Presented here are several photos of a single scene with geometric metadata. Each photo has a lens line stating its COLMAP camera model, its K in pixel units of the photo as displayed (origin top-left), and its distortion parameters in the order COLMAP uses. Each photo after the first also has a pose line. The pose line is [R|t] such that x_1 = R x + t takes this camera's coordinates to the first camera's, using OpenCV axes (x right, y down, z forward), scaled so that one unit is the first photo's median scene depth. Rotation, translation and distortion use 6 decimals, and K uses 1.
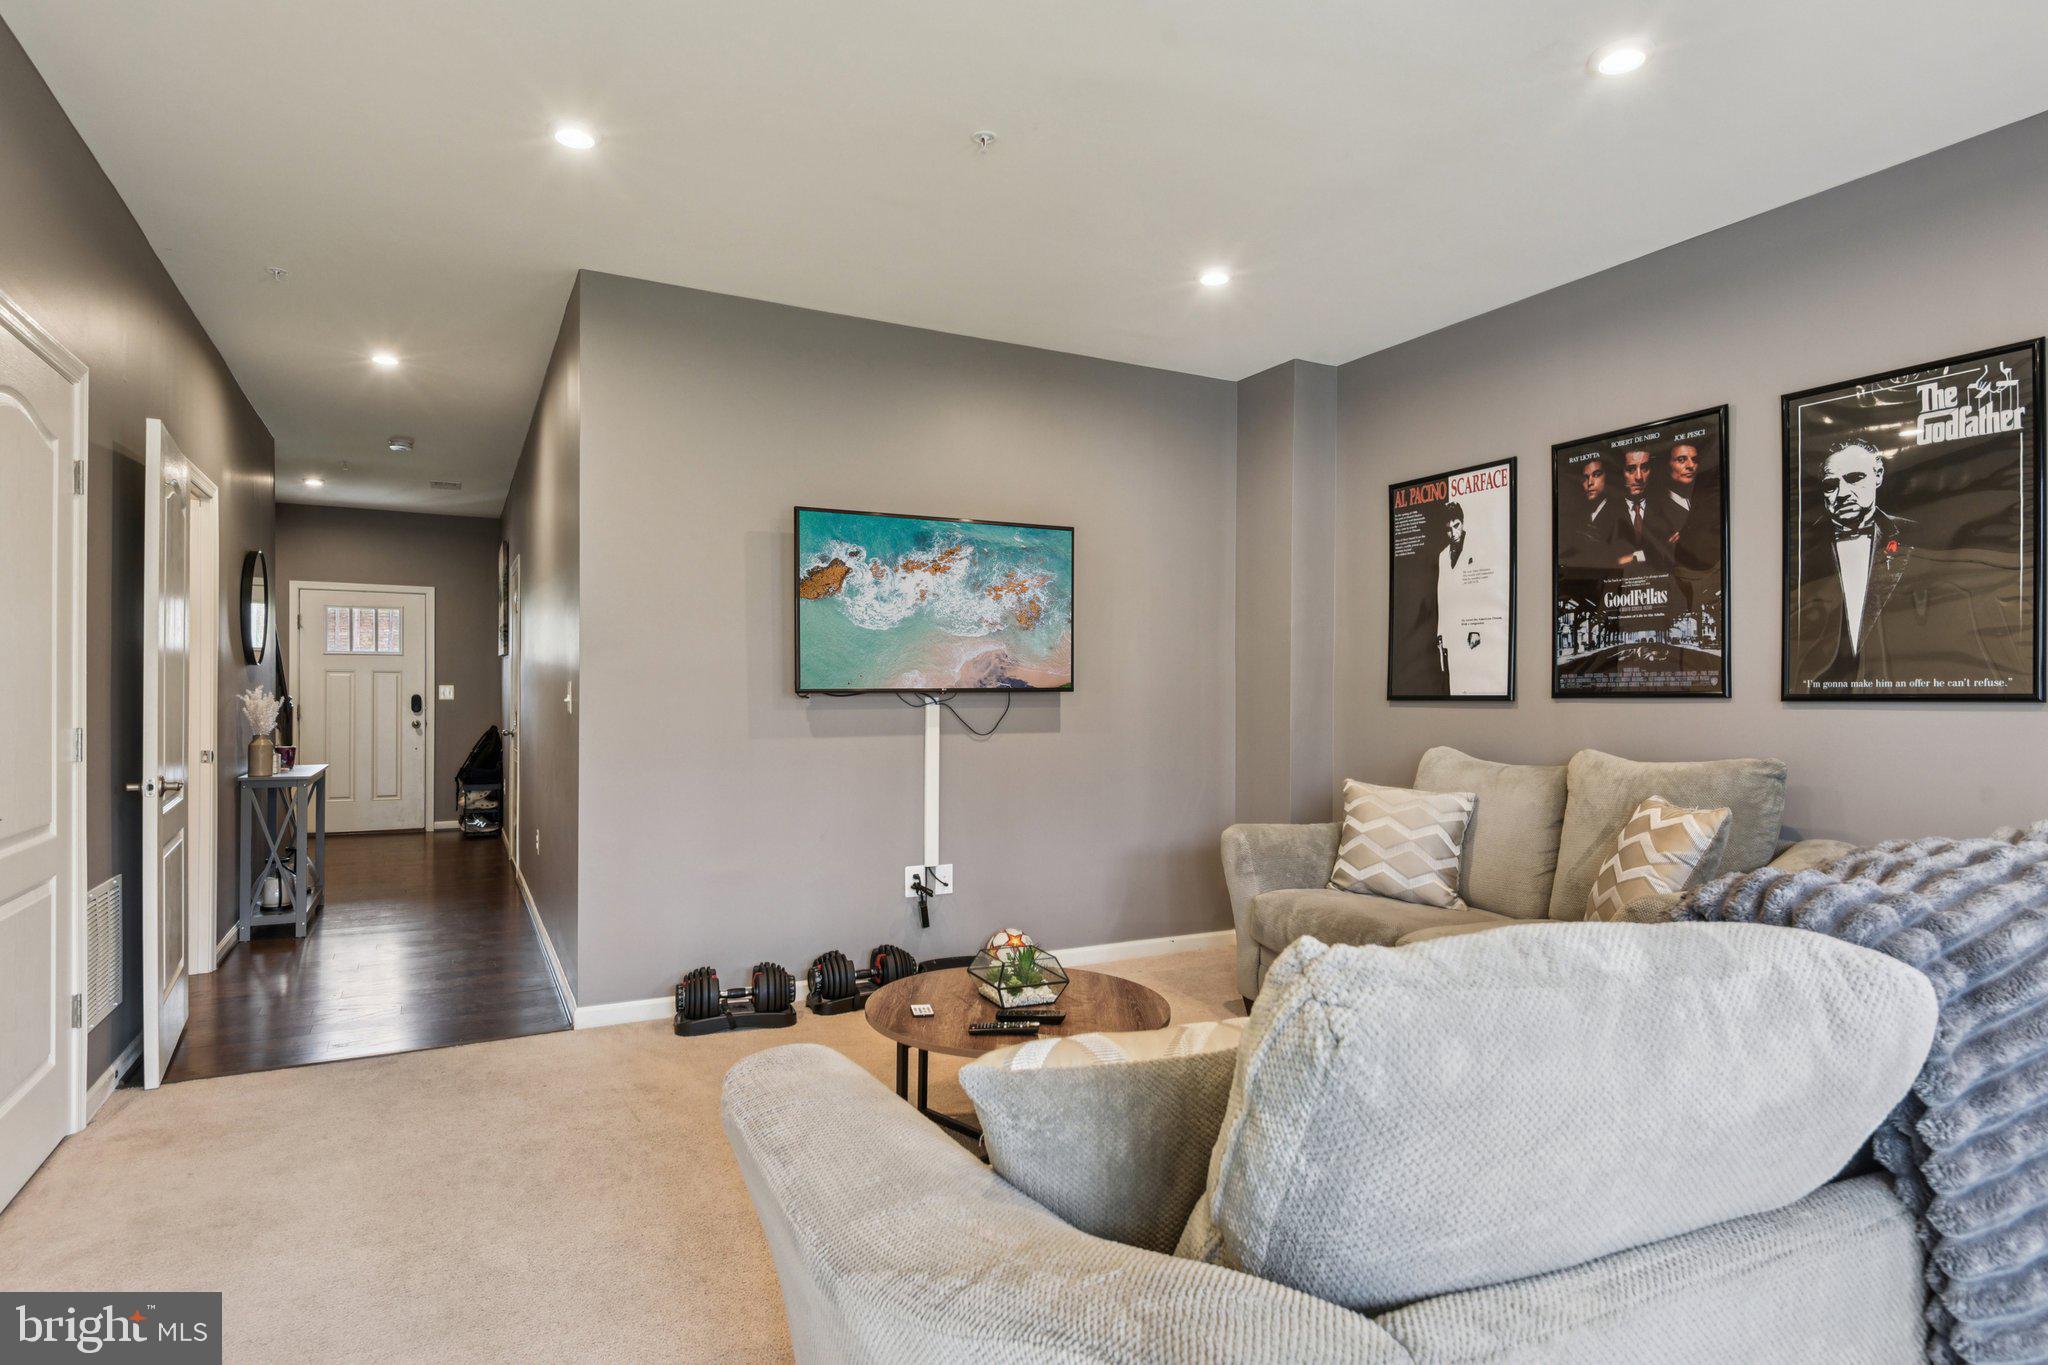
lens RADIAL K [[1086.2, 0, 1024.0], [0, 1086.2, 682.5], [0, 0, 1]] dist [0.002613, -0.020246]
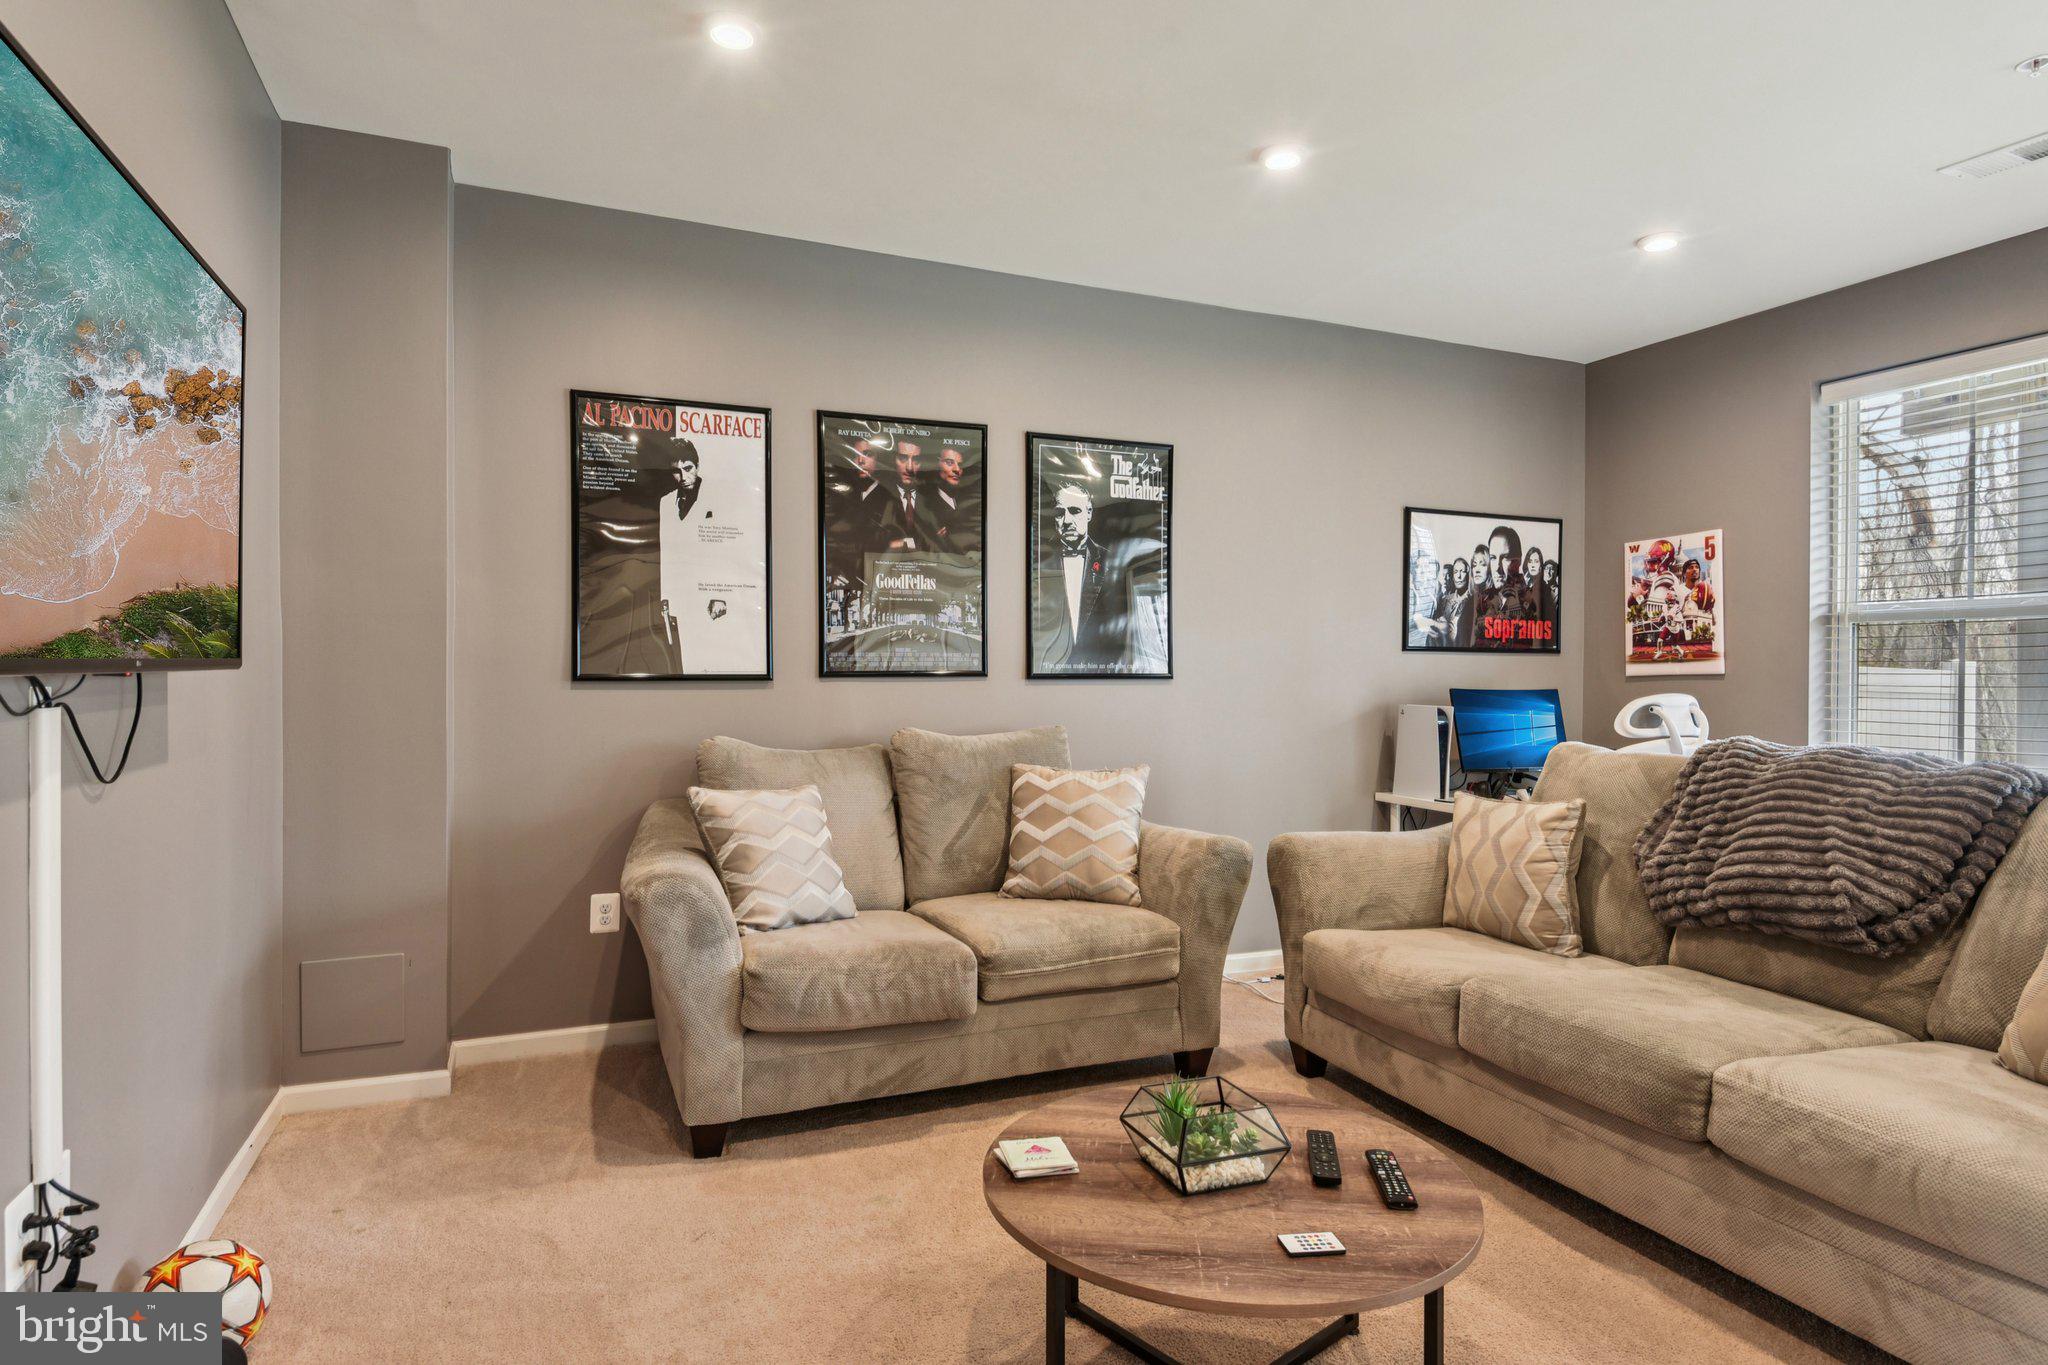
lens RADIAL K [[1086.2, 0, 1024.0], [0, 1086.2, 682.5], [0, 0, 1]] dist [0.002613, -0.020246]
pose [[0.083082, -0.013900, 0.996446, -0.477595], [-0.016023, 0.999755, 0.015282, 0.001679], [-0.996414, -0.017236, 0.082839, 0.794848]]
